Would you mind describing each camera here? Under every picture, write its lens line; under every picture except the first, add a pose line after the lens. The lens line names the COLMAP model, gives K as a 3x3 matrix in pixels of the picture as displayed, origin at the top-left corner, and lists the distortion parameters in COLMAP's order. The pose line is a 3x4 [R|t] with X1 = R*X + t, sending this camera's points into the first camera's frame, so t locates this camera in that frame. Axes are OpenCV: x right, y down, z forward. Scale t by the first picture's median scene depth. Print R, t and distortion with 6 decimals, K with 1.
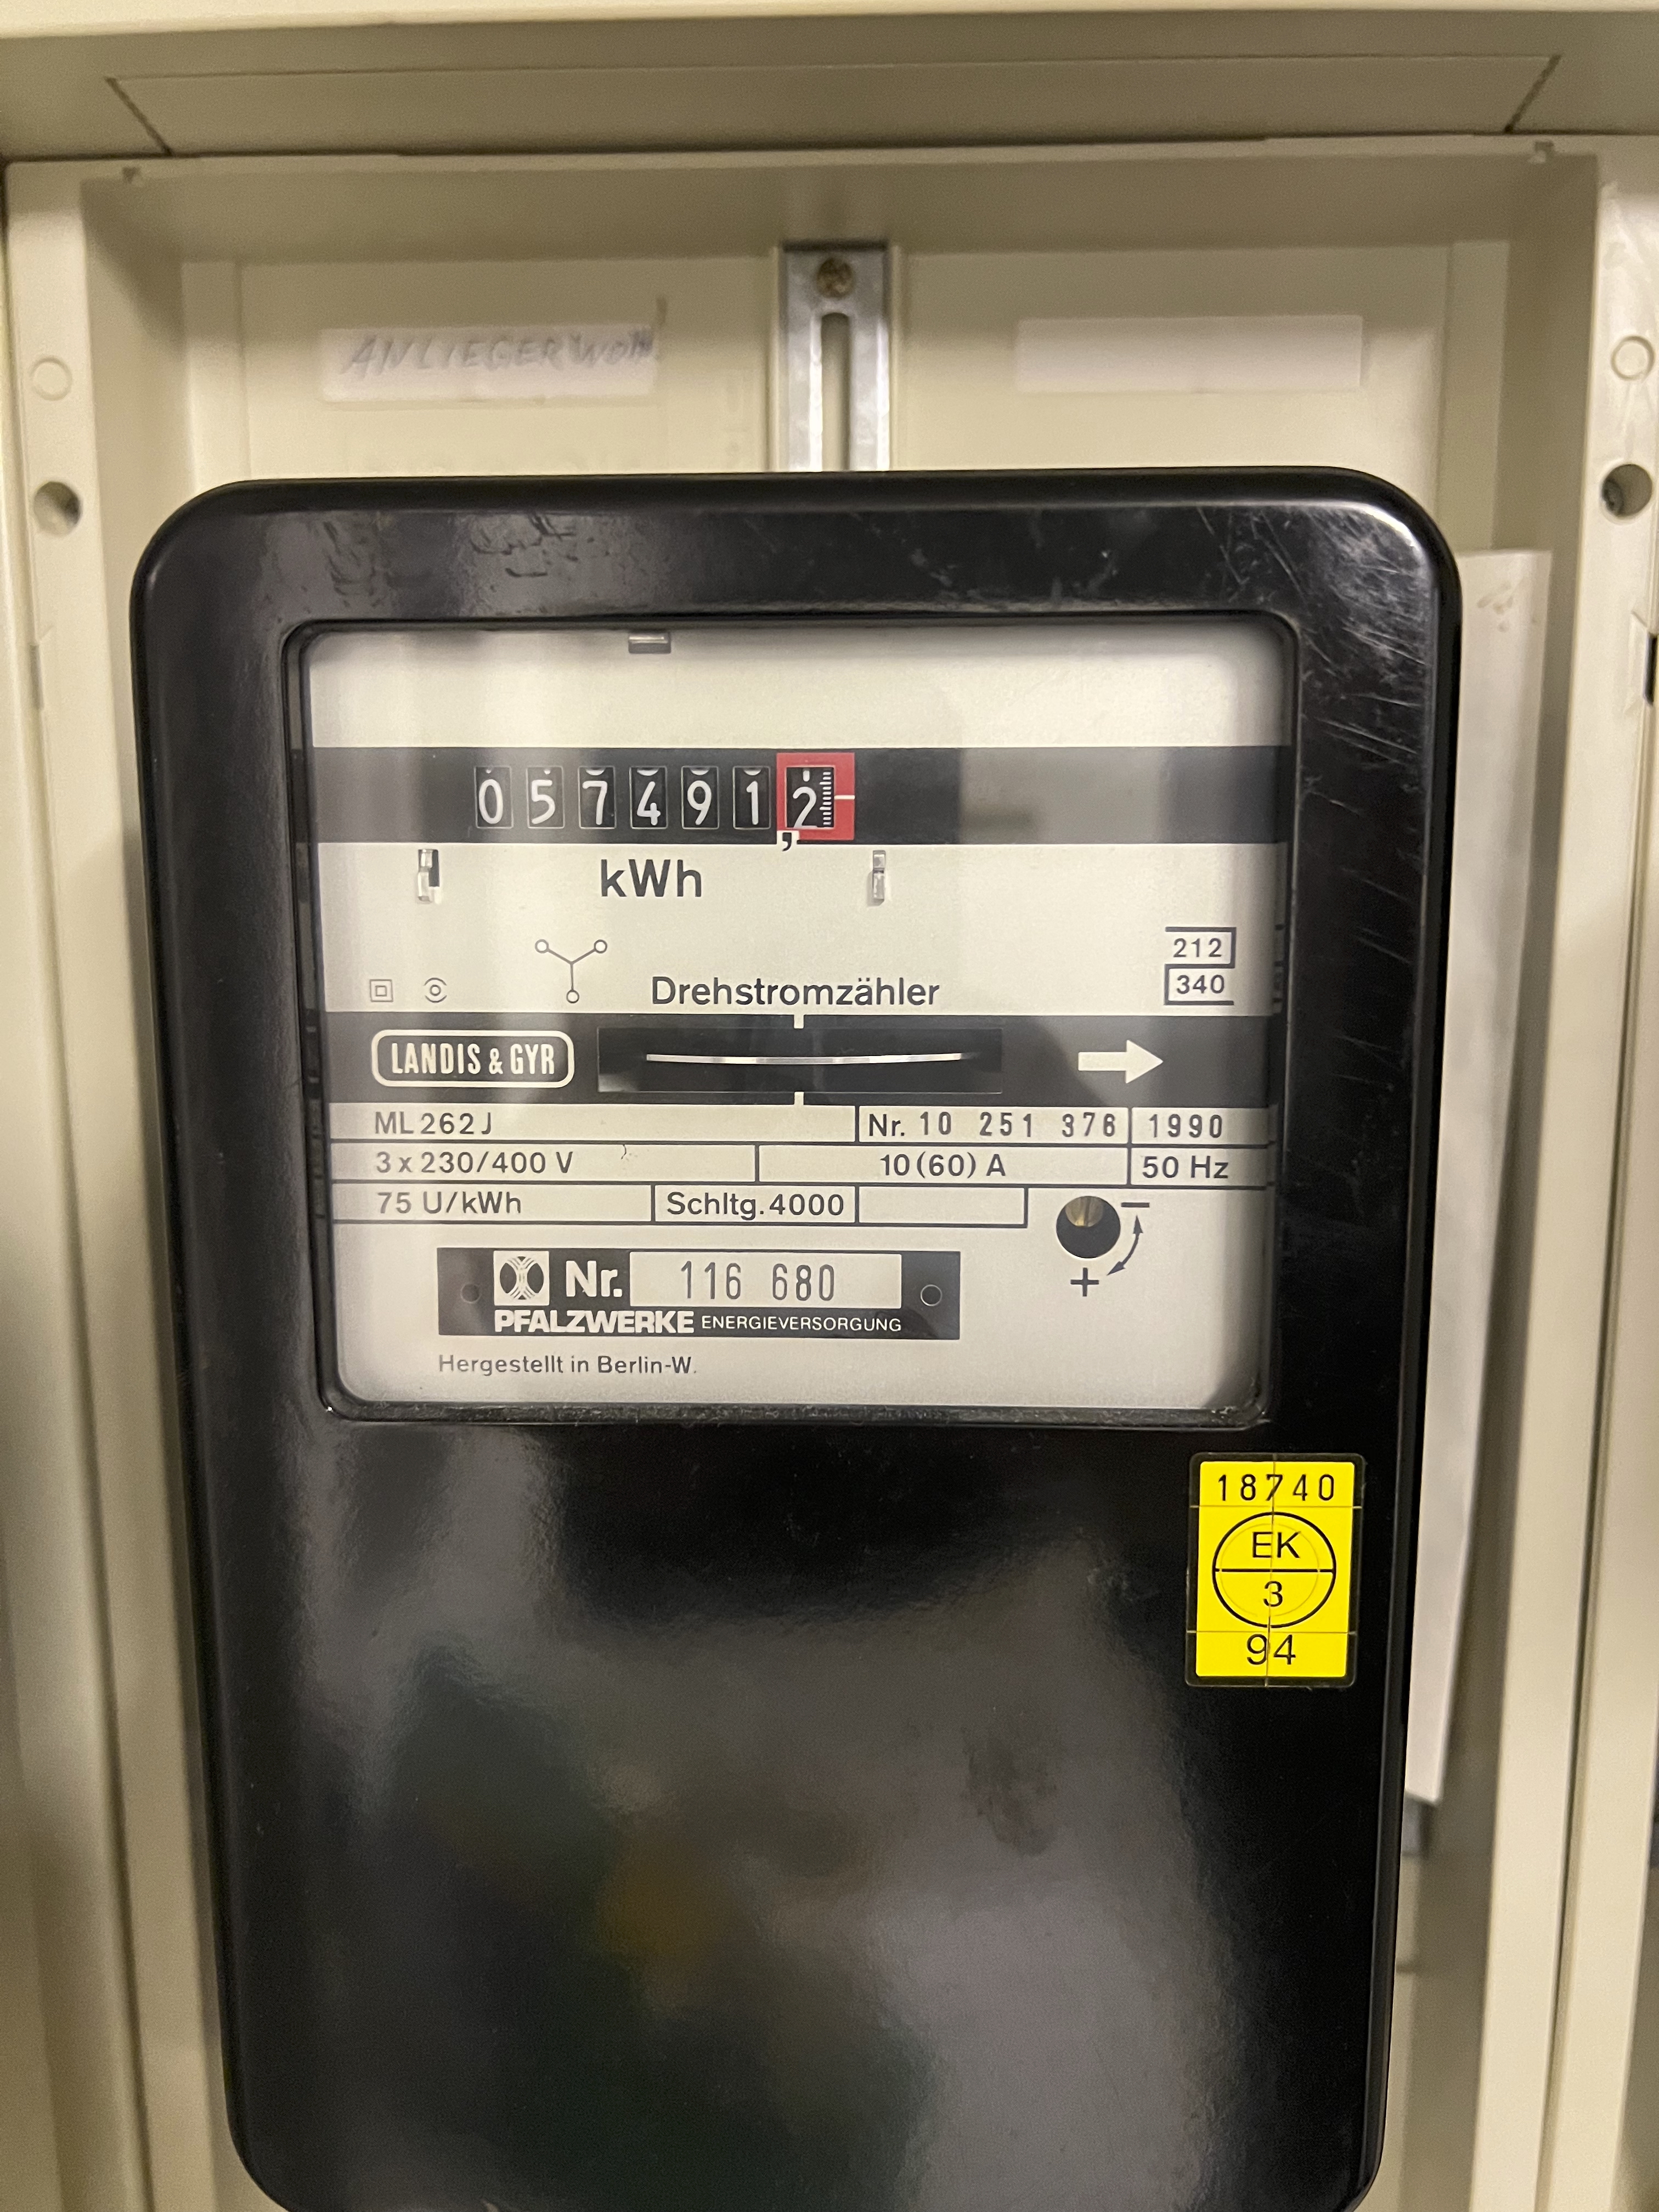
lens RADIAL K [[1666.3, 0, 825.5], [0, 1666.3, 1088.5], [0, 0, 1]] dist [0.131796, -0.423137]
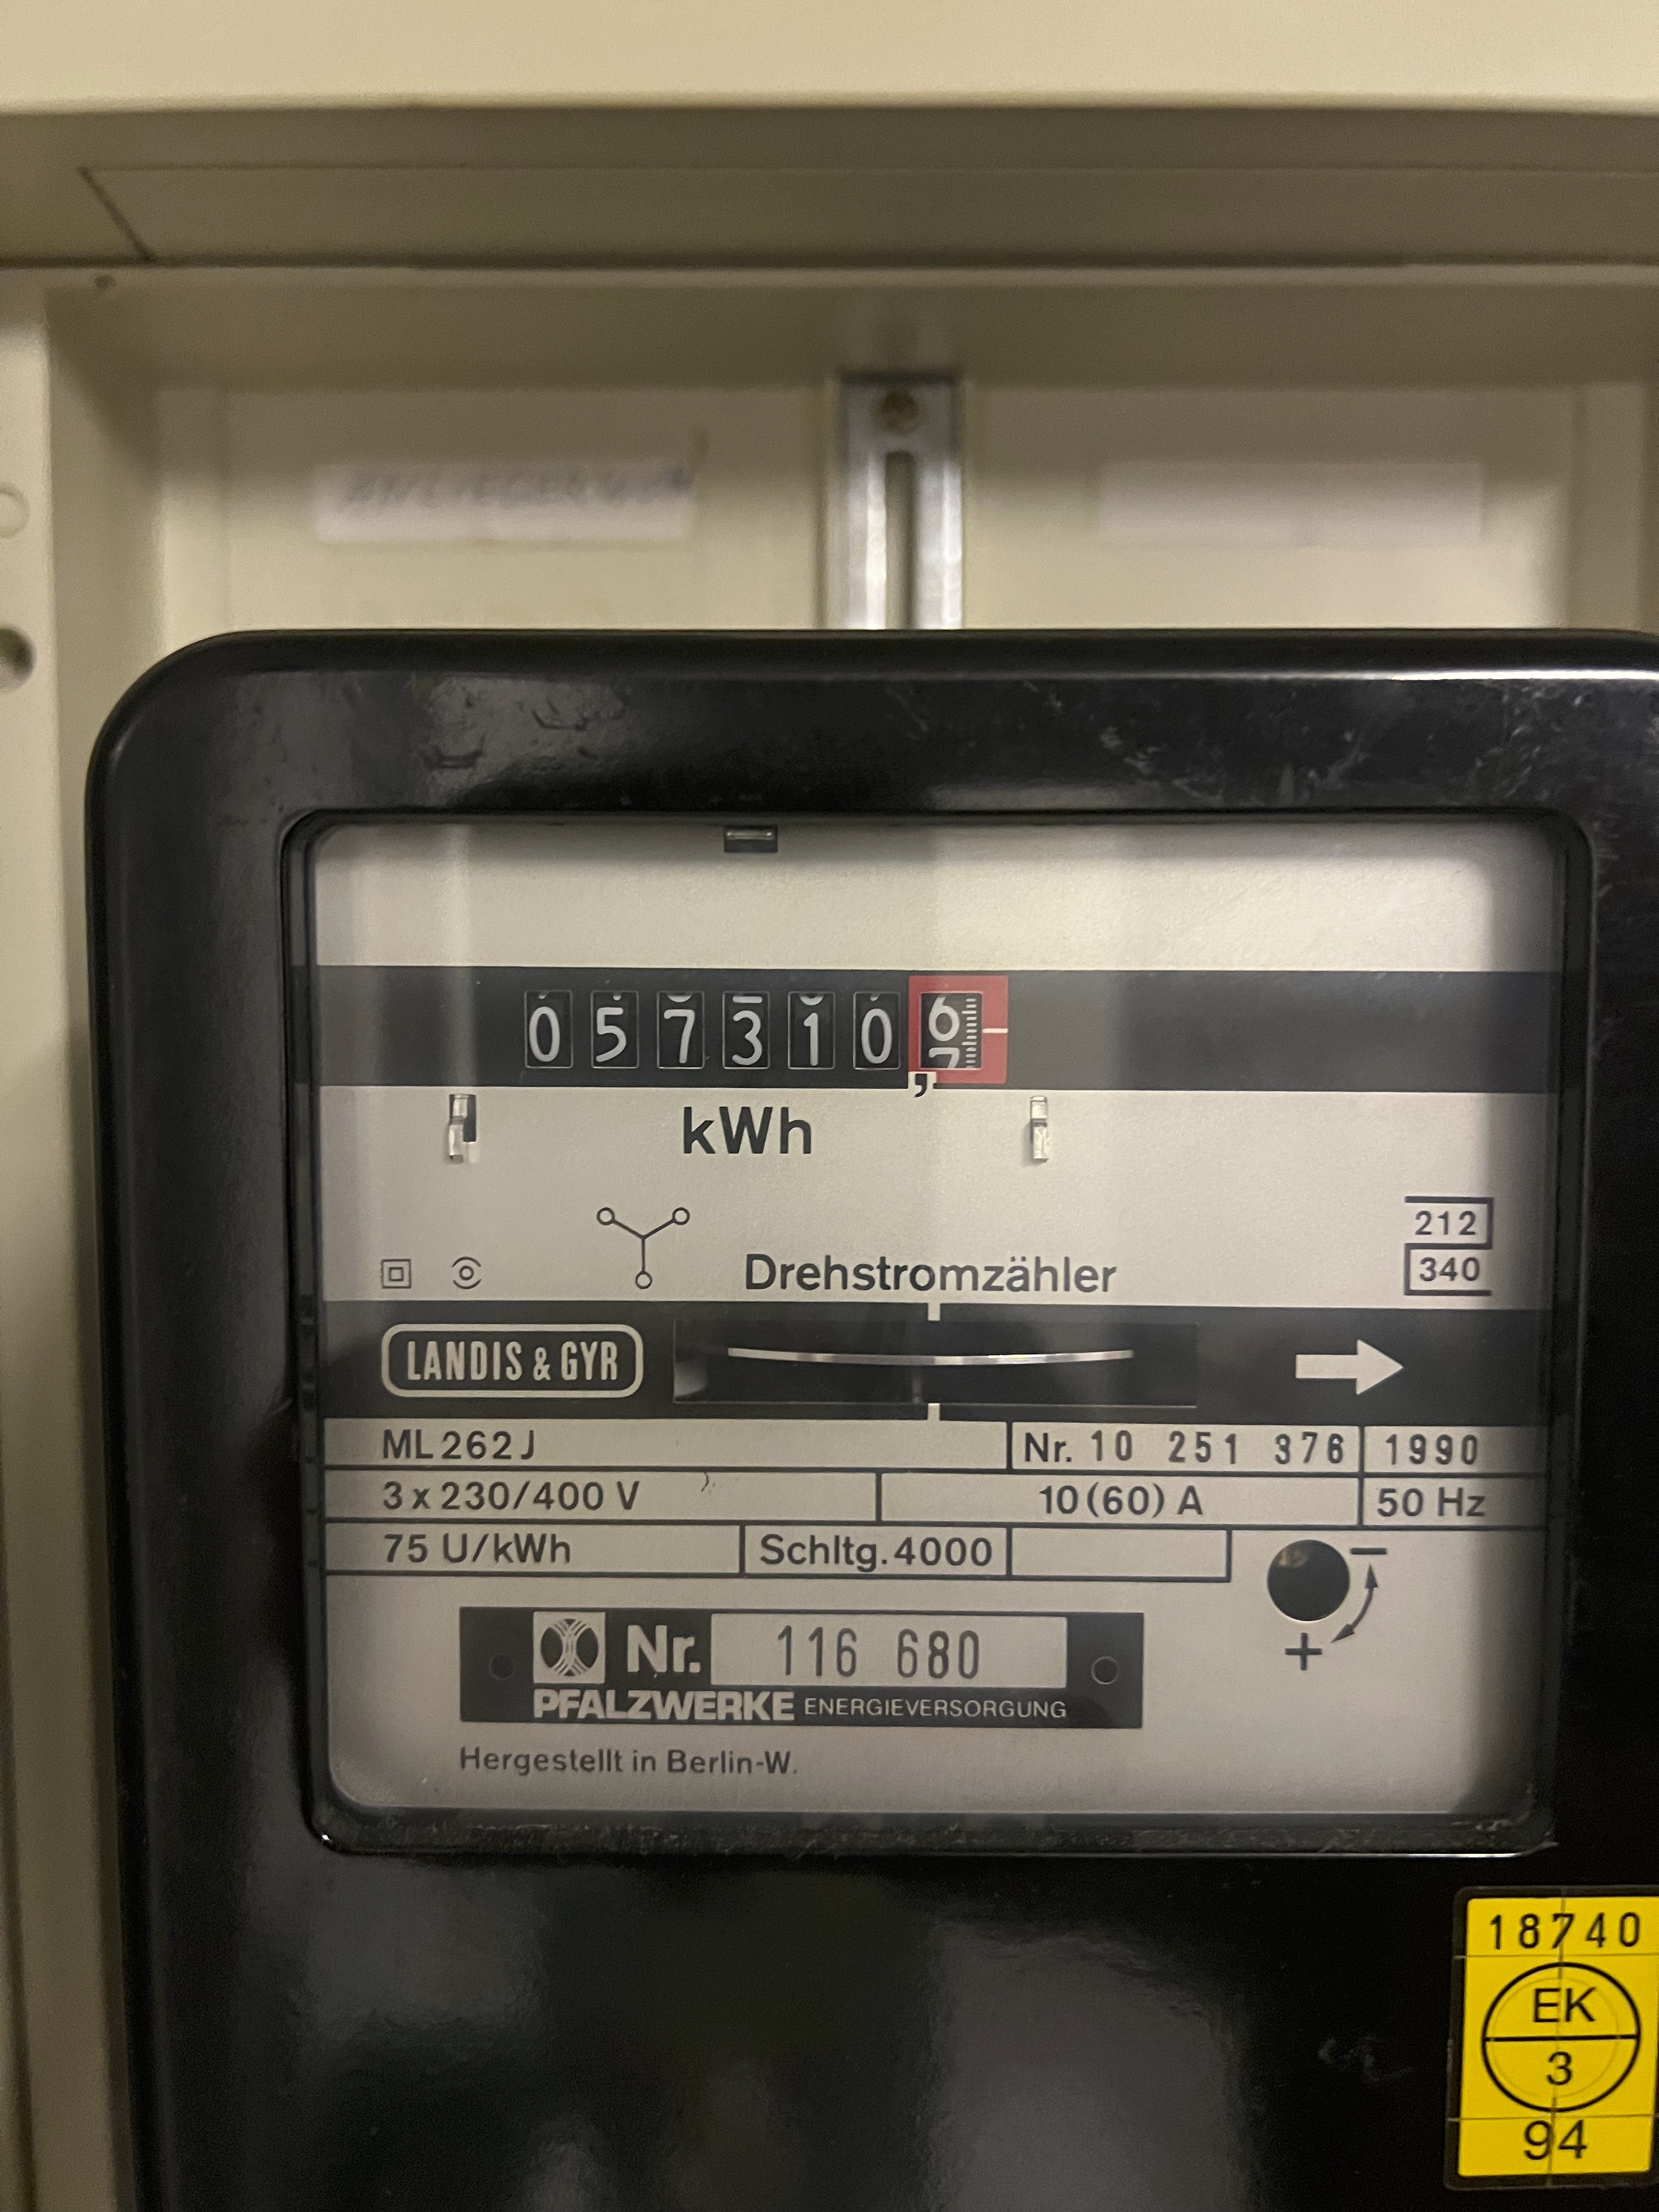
lens RADIAL K [[1666.3, 0, 825.5], [0, 1666.3, 1088.5], [0, 0, 1]] dist [0.131796, -0.423137]
pose [[0.999651, 0.002657, 0.026299, -0.087082], [-0.000519, 0.996716, -0.080975, -0.080886], [-0.026428, 0.080933, 0.996369, 0.214678]]
